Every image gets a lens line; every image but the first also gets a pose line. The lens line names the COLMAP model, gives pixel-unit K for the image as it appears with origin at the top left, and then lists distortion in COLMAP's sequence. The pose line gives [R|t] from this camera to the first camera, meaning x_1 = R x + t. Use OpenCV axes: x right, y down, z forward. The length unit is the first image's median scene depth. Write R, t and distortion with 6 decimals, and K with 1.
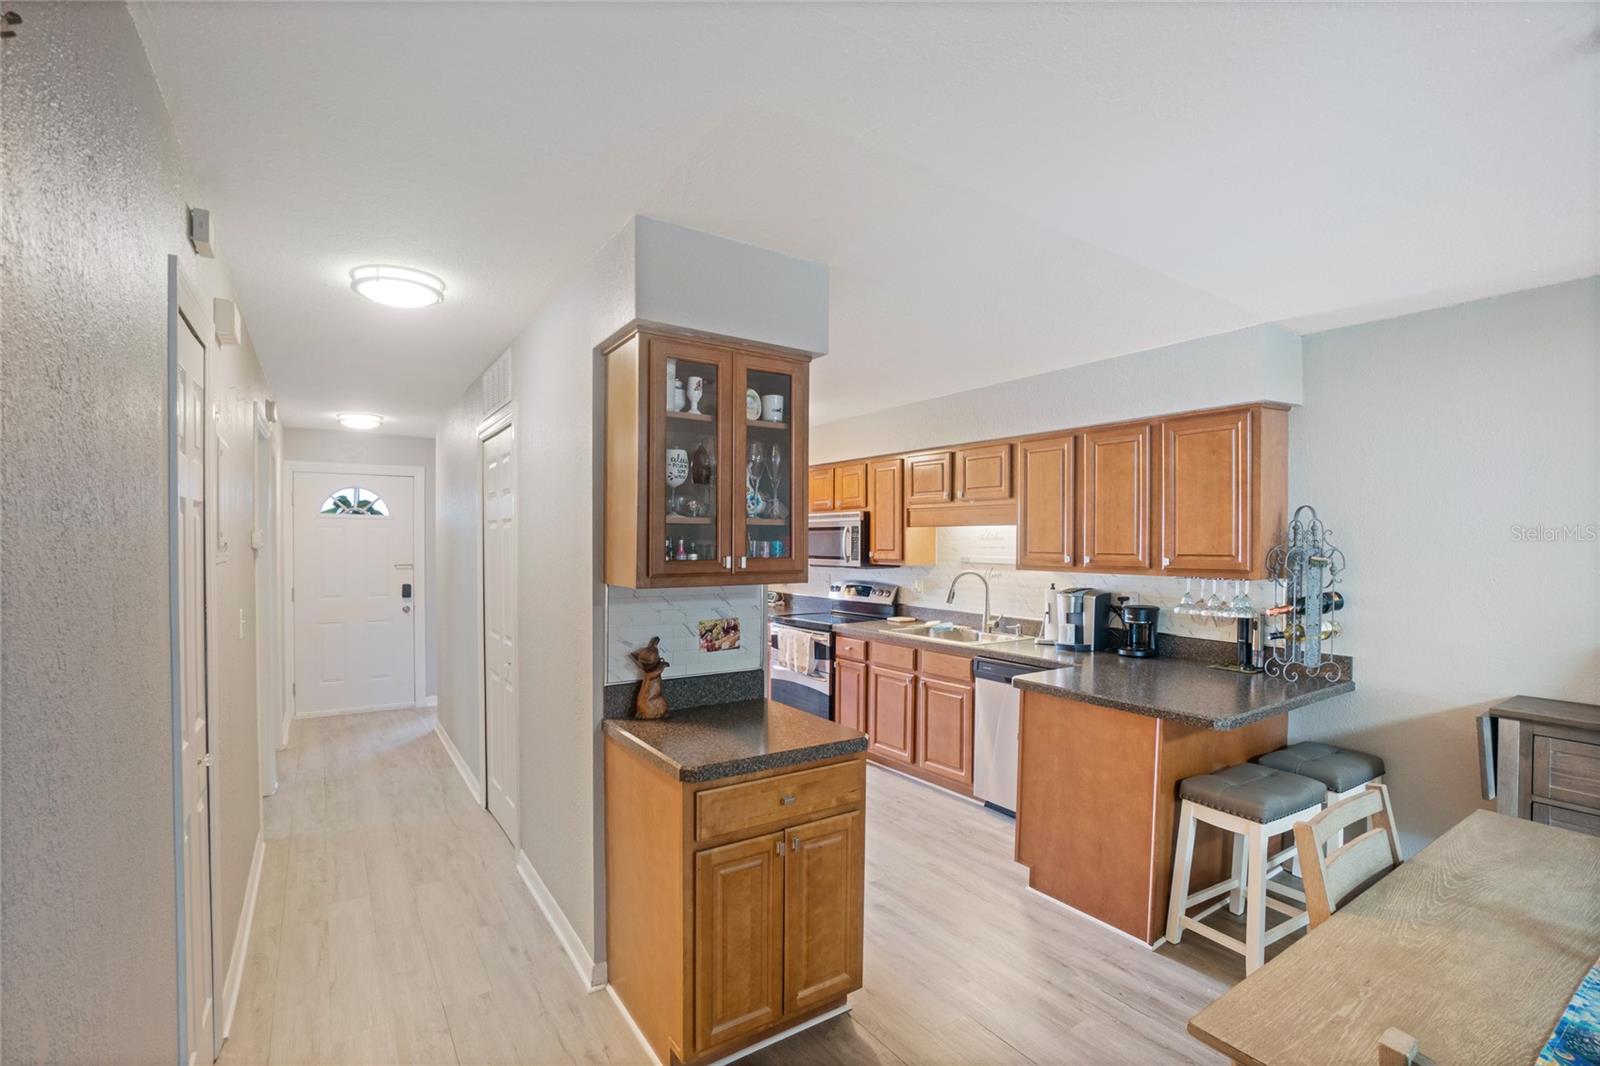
lens RADIAL K [[722.3, 0, 785.6], [0, 722.3, 552.9], [0, 0, 1]] dist [-0.036064, 0.011762]
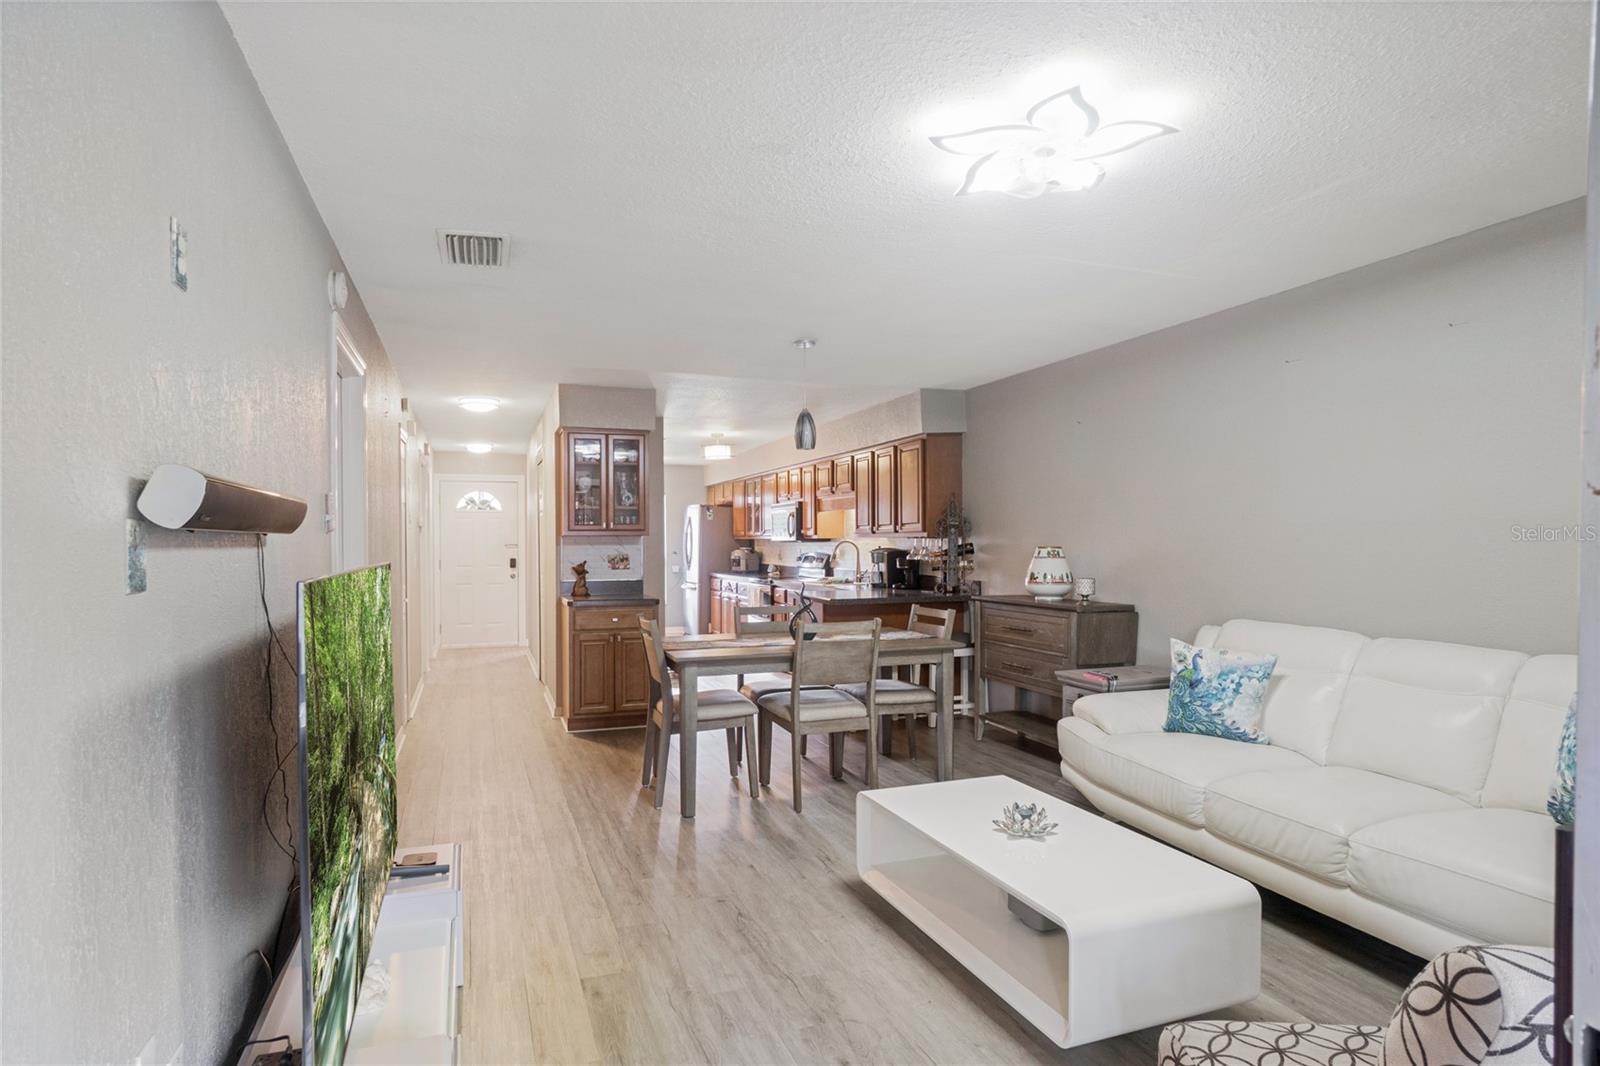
lens RADIAL K [[842.2, 0, 795.3], [0, 842.2, 542.4], [0, 0, 1]] dist [-0.003381, -0.000153]
pose [[0.977598, -0.006956, -0.210368, 0.496744], [0.004565, 0.999919, -0.011852, 0.046548], [0.210433, 0.010626, 0.977550, -0.692743]]
